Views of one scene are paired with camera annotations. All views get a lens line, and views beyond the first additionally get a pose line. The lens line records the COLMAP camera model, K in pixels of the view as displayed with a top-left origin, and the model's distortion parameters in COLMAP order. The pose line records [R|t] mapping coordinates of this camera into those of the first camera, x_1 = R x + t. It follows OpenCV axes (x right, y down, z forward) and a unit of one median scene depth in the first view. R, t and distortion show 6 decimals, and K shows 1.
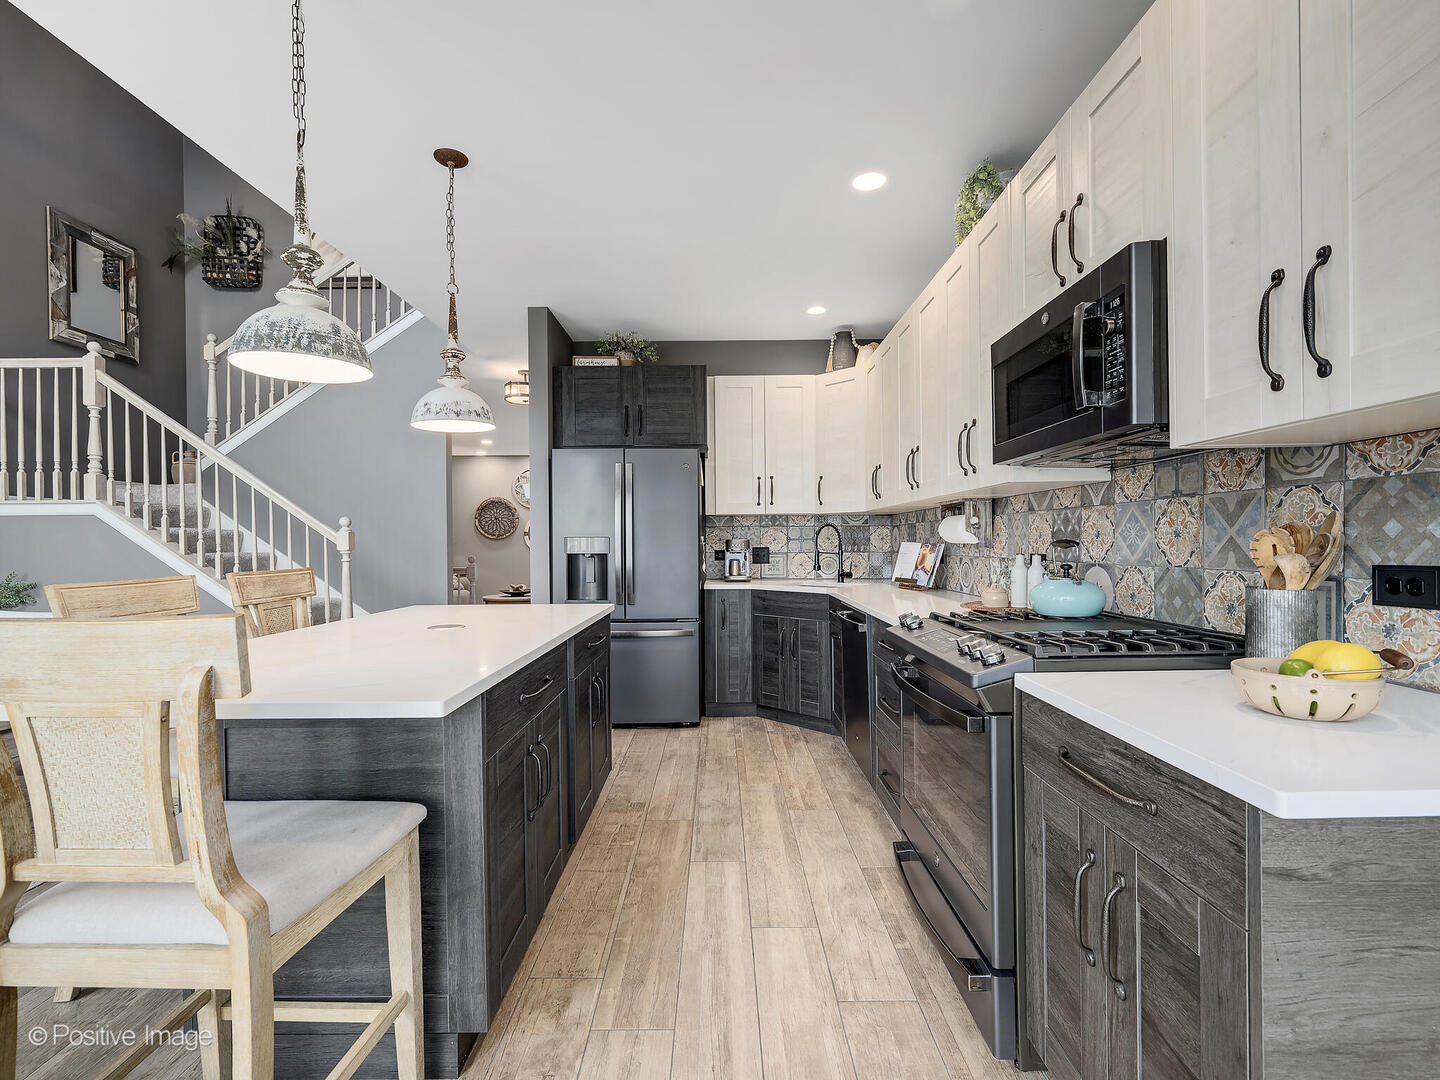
lens RADIAL K [[668.5, 0, 710.6], [0, 668.5, 547.9], [0, 0, 1]] dist [-0.004868, -0.000776]
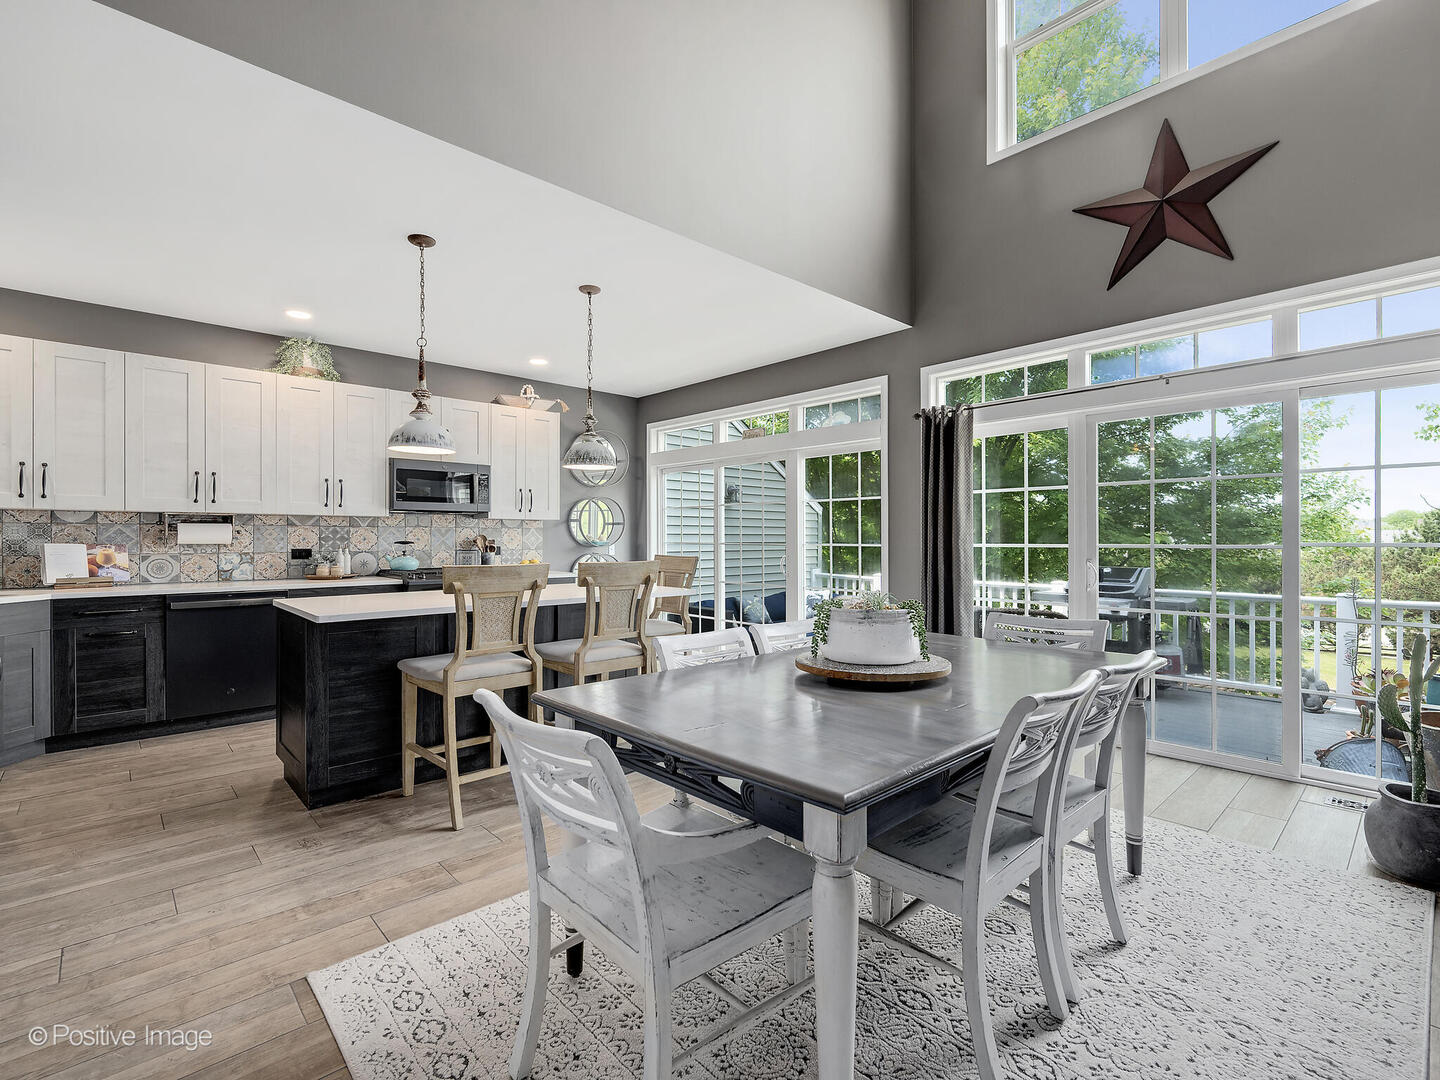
lens RADIAL K [[668.5, 0, 737.5], [0, 668.5, 516.5], [0, 0, 1]] dist [-0.004868, -0.000776]
pose [[-0.700357, 0.030328, 0.713148, -1.897723], [0.010953, 0.999436, -0.031747, -0.009969], [-0.713708, -0.014423, -0.700294, 1.616068]]
